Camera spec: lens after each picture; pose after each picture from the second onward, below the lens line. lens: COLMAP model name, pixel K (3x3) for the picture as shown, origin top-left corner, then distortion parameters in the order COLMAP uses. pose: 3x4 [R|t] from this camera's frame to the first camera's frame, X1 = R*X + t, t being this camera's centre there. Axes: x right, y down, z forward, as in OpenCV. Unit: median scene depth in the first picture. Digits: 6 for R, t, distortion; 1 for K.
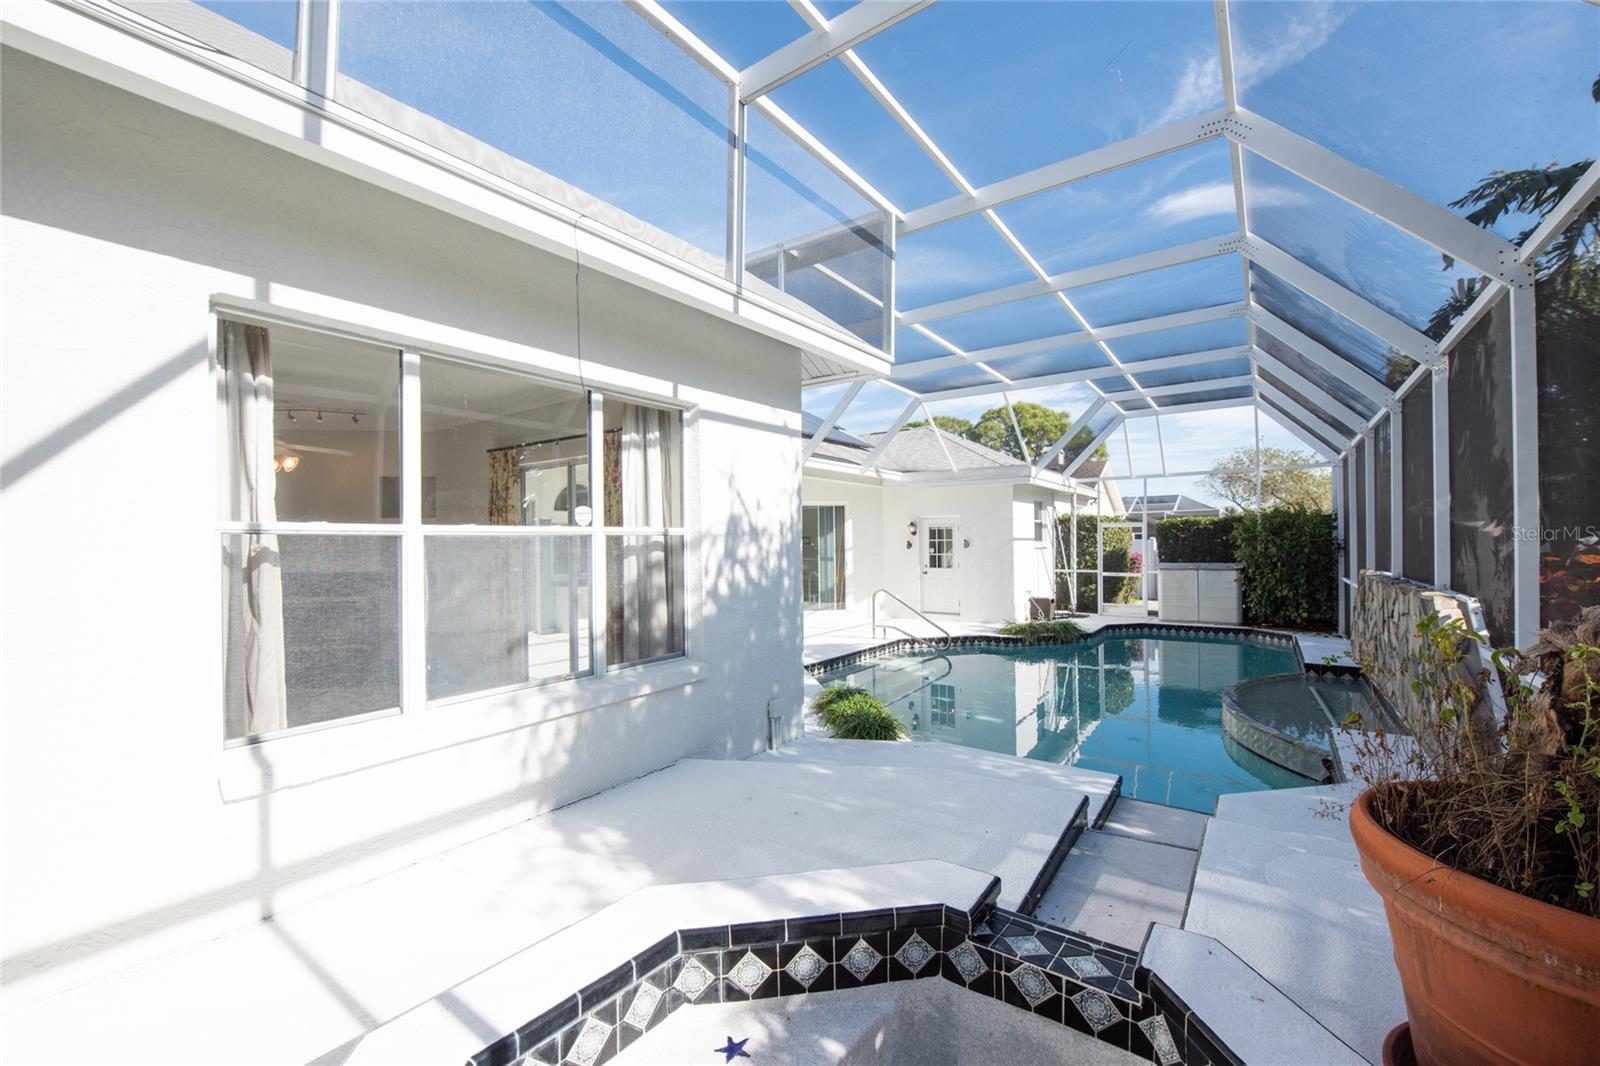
lens RADIAL K [[655.7, 0, 788.0], [0, 655.7, 539.4], [0, 0, 1]] dist [-0.001258, -0.001014]
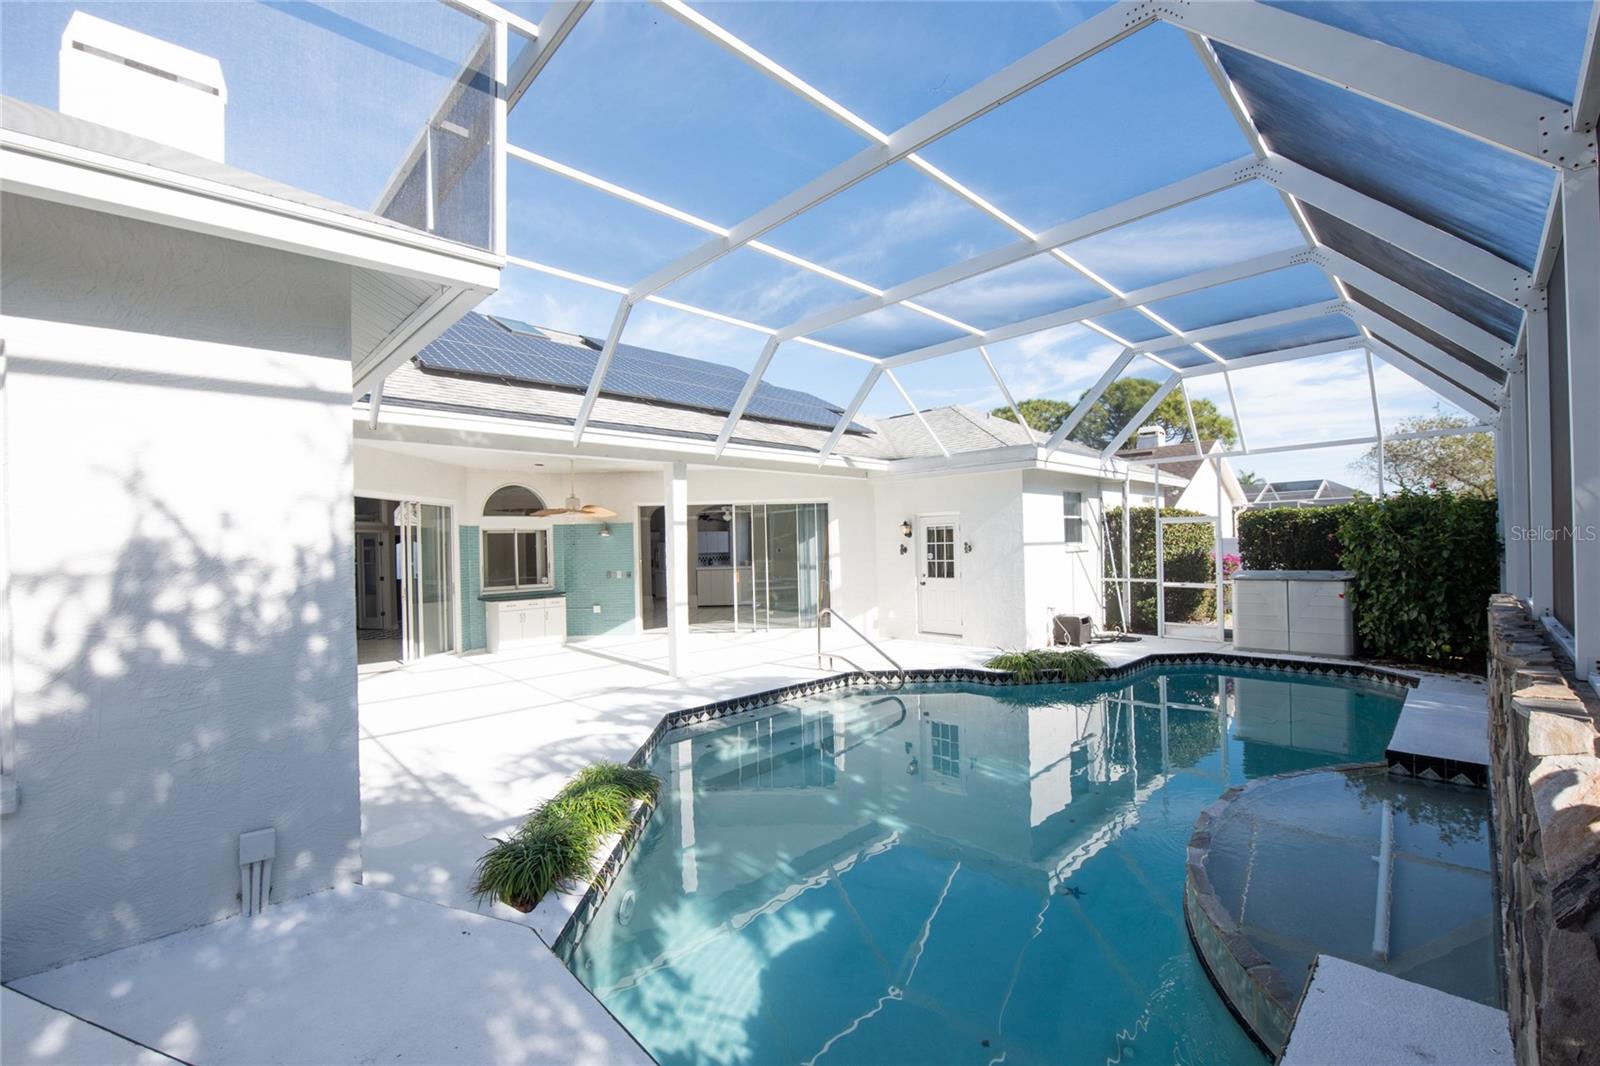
lens RADIAL K [[655.7, 0, 810.5], [0, 655.7, 534.8], [0, 0, 1]] dist [-0.001258, -0.001014]
pose [[0.985376, -0.014324, -0.169788, 0.218809], [0.014412, 0.999896, -0.000710, -0.011505], [0.169781, -0.001747, 0.985480, 0.183915]]
